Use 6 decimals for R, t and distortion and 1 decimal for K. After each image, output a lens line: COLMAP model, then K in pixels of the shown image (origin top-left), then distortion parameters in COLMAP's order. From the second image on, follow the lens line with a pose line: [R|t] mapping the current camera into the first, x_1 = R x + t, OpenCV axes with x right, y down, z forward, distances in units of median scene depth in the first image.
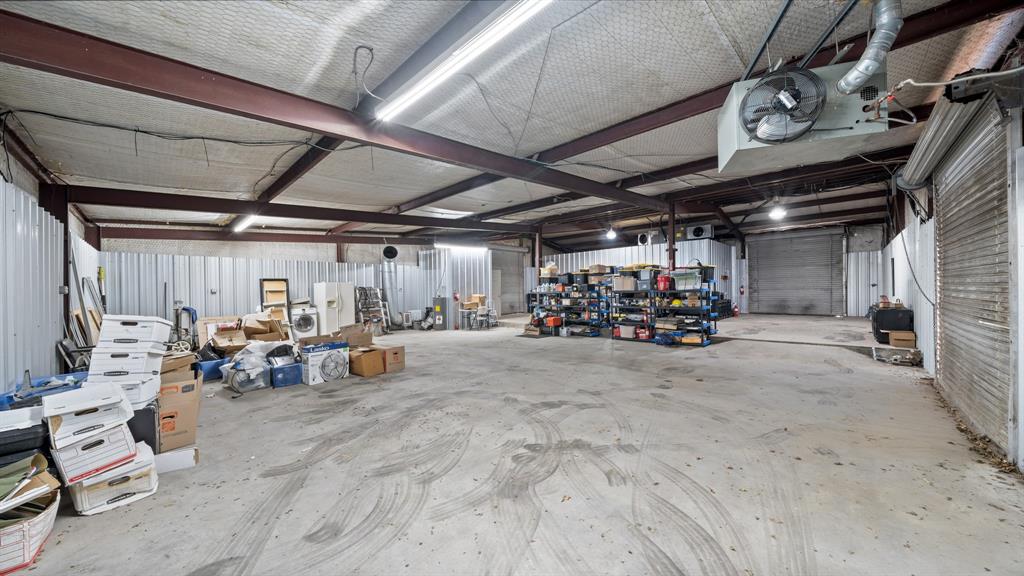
lens RADIAL K [[352.5, 0, 510.6], [0, 352.5, 290.0], [0, 0, 1]] dist [-0.006550, -0.000303]
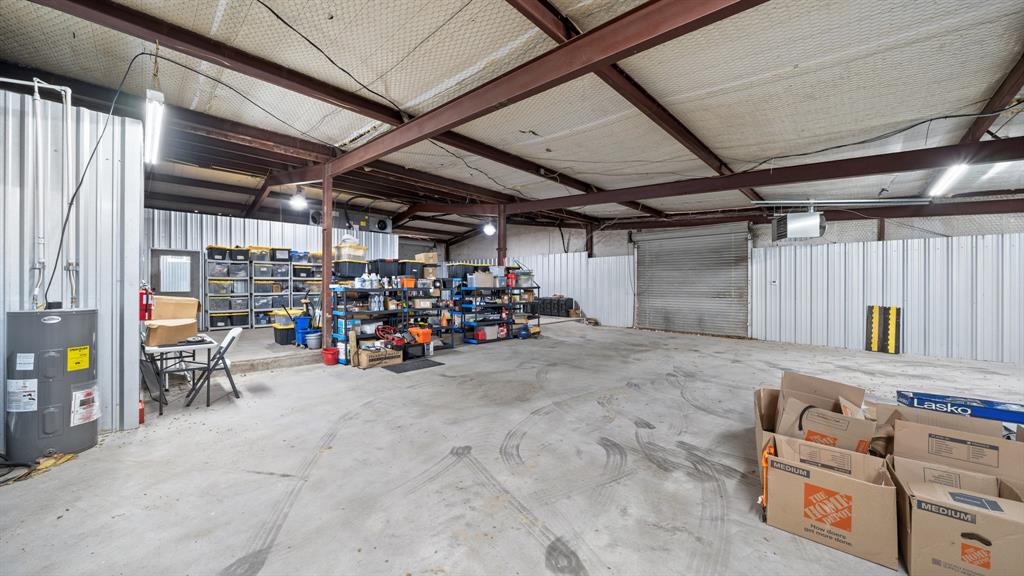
lens RADIAL K [[352.5, 0, 509.9], [0, 352.5, 285.7], [0, 0, 1]] dist [-0.006550, -0.000303]
pose [[0.006603, 0.013550, 0.999886, -0.603172], [-0.003746, 0.999902, -0.013526, 0.009962], [-0.999971, -0.003657, 0.006653, 0.981303]]
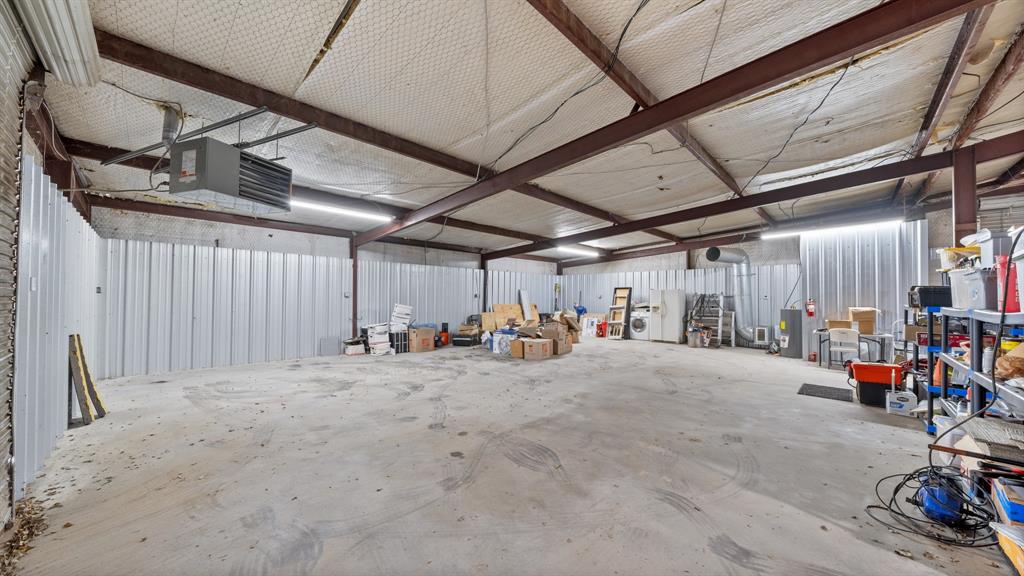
lens RADIAL K [[352.5, 0, 510.6], [0, 352.5, 288.0], [0, 0, 1]] dist [-0.006550, -0.000303]
pose [[-0.005297, -0.013556, -0.999894, 0.680307], [-0.006548, 0.999887, -0.013521, -0.010357], [0.999965, 0.006475, -0.005385, 0.653694]]
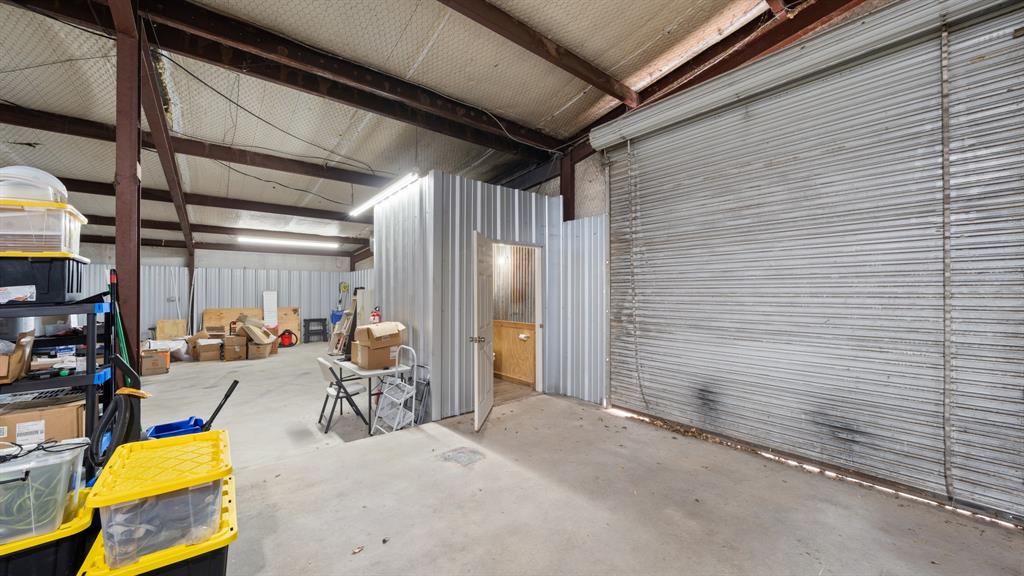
lens RADIAL K [[376.3, 0, 509.7], [0, 376.3, 292.5], [0, 0, 1]] dist [-0.000533, -0.000037]
pose [[-0.129954, 0.011324, -0.991455, 0.382182], [0.000198, 0.999935, 0.011395, -0.031560], [0.991520, 0.001284, -0.129947, 1.704164]]
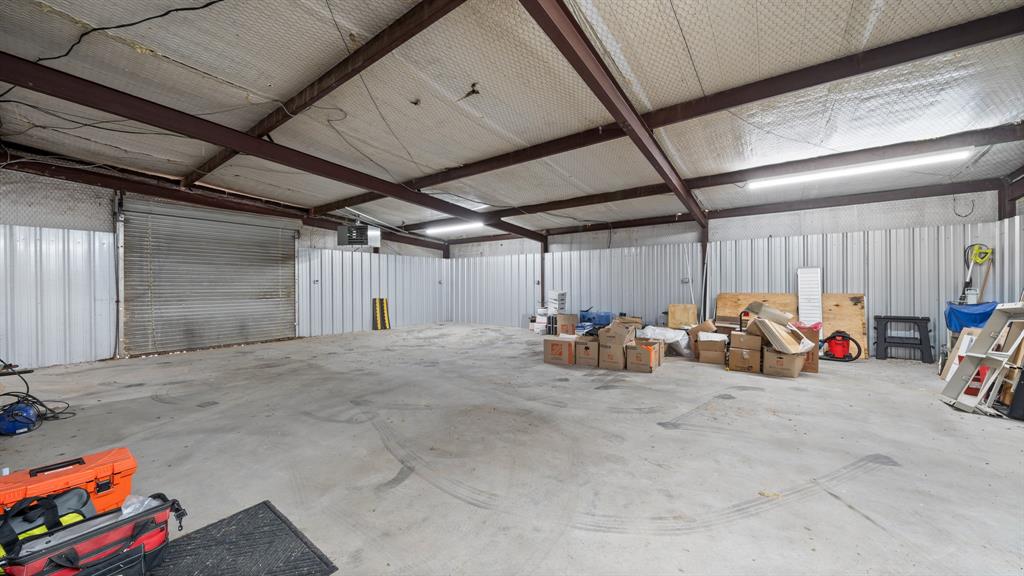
lens RADIAL K [[352.5, 0, 511.2], [0, 352.5, 286.8], [0, 0, 1]] dist [-0.006550, -0.000303]
pose [[-0.990416, 0.018843, -0.136825, -0.039304], [0.017993, 0.999810, 0.007449, 0.002709], [0.136939, 0.004916, -0.990567, 1.393638]]
